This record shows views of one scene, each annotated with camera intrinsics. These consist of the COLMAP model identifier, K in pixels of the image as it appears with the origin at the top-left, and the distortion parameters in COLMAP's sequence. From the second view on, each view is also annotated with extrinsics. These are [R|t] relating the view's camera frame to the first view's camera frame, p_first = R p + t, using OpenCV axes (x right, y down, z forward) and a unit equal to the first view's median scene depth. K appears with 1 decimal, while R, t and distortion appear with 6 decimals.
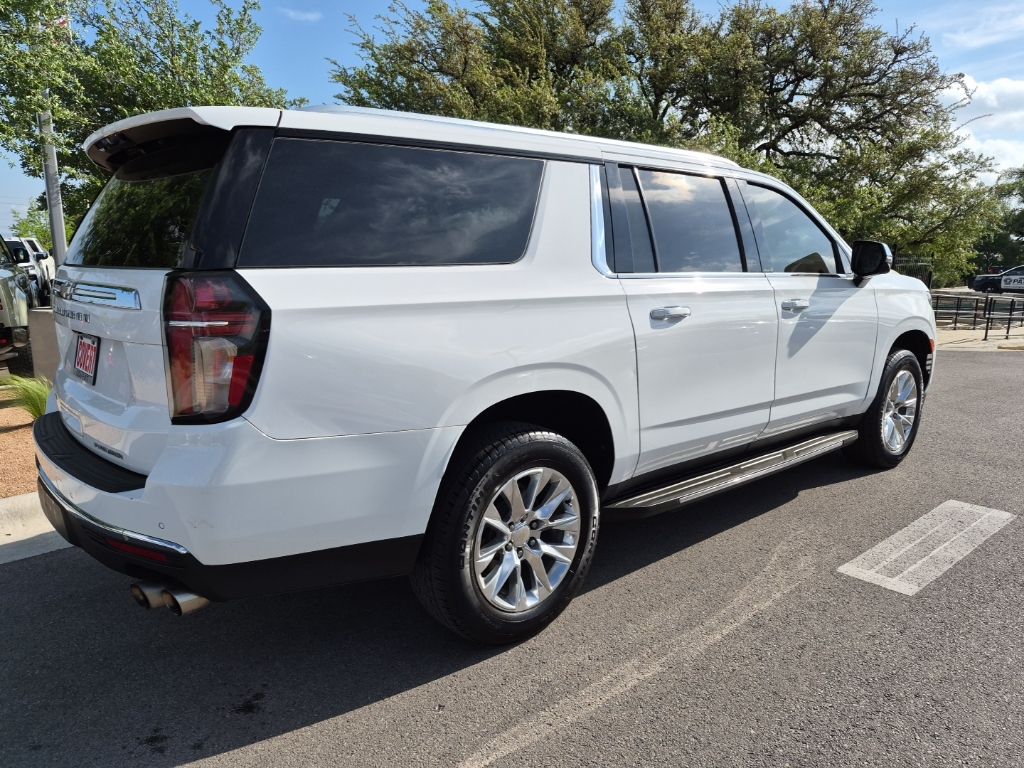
lens RADIAL K [[751.7, 0, 517.4], [0, 751.7, 382.6], [0, 0, 1]] dist [0.099056, -0.120064]
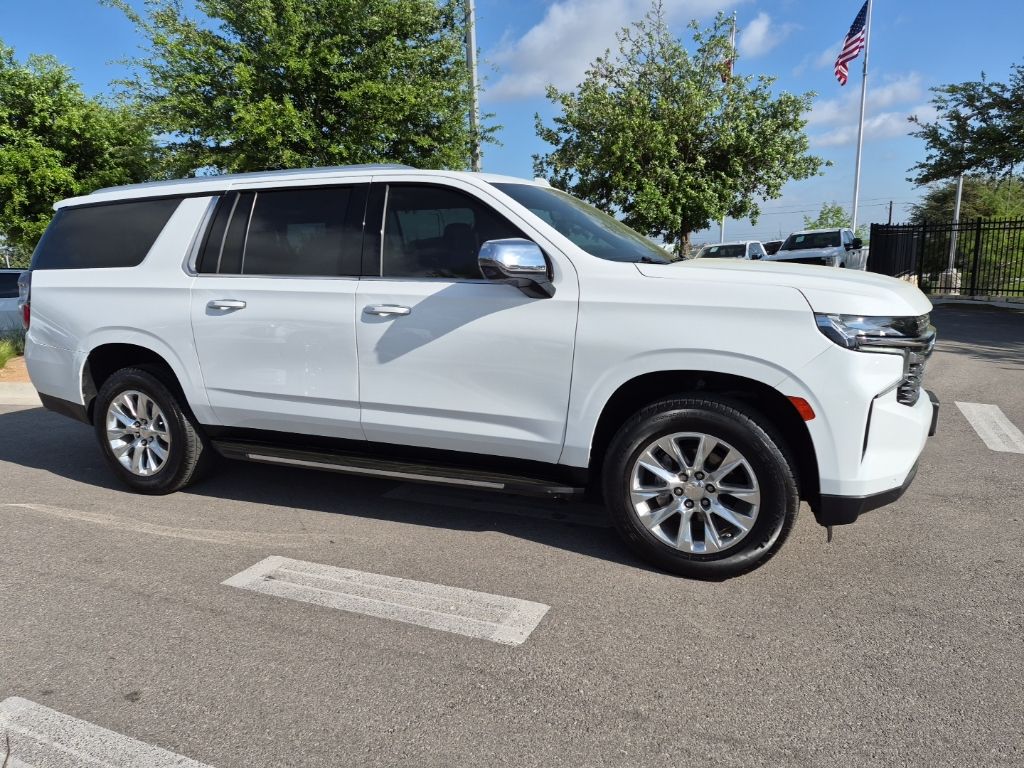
lens RADIAL K [[714.8, 0, 512.0], [0, 714.8, 384.0], [0, 0, 1]] dist [0.070613, -0.060631]
pose [[0.396369, 0.160744, -0.903910, 1.606392], [-0.129272, 0.984516, 0.118392, -0.176099], [0.908945, 0.069923, 0.411011, 0.982253]]
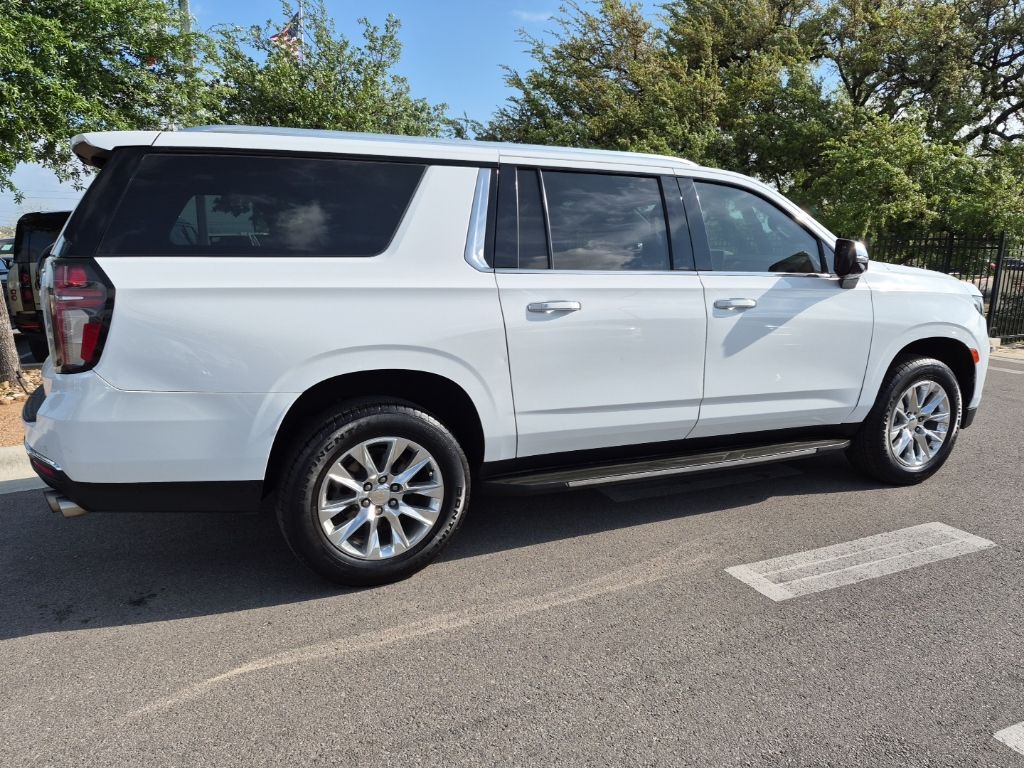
lens RADIAL K [[751.7, 0, 517.4], [0, 751.7, 382.6], [0, 0, 1]] dist [0.099056, -0.120064]
pose [[0.957353, 0.062141, -0.282159, 0.478874], [-0.059710, 0.998067, 0.017215, 0.000022], [0.282683, 0.000367, 0.959213, -0.037398]]
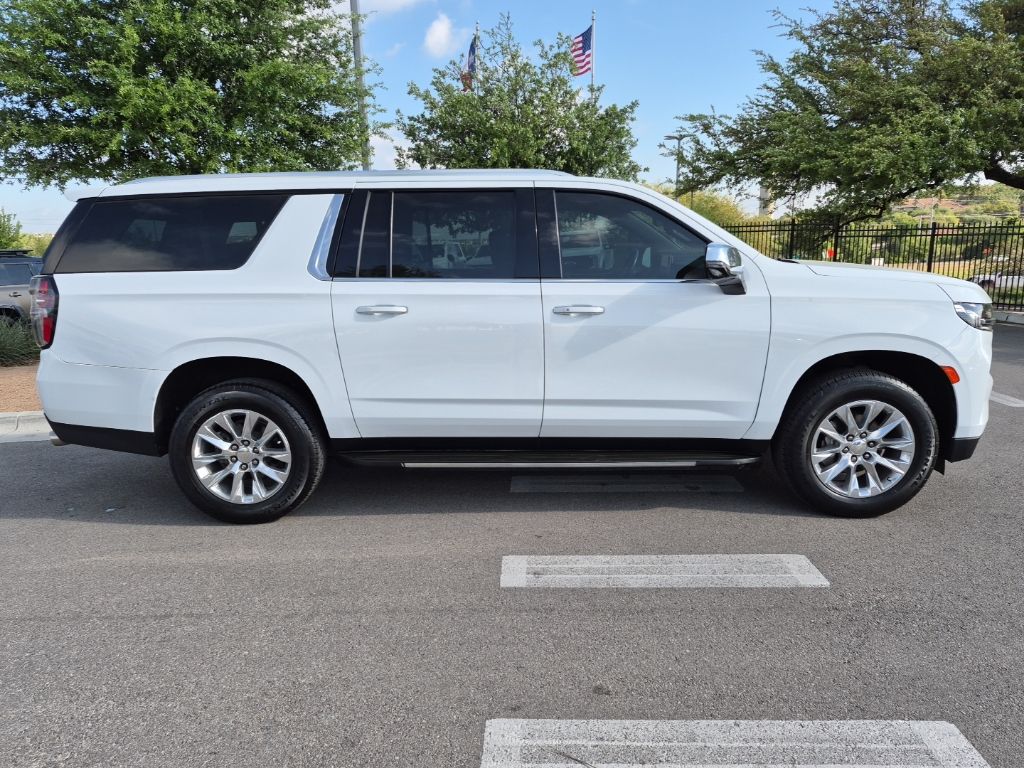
lens RADIAL K [[721.6, 0, 505.7], [0, 721.6, 386.3], [0, 0, 1]] dist [0.074113, -0.086690]
pose [[0.723687, 0.126063, -0.678517, 1.221436], [-0.100737, 0.991940, 0.076851, -0.083729], [0.682737, 0.012736, 0.730553, 0.283485]]
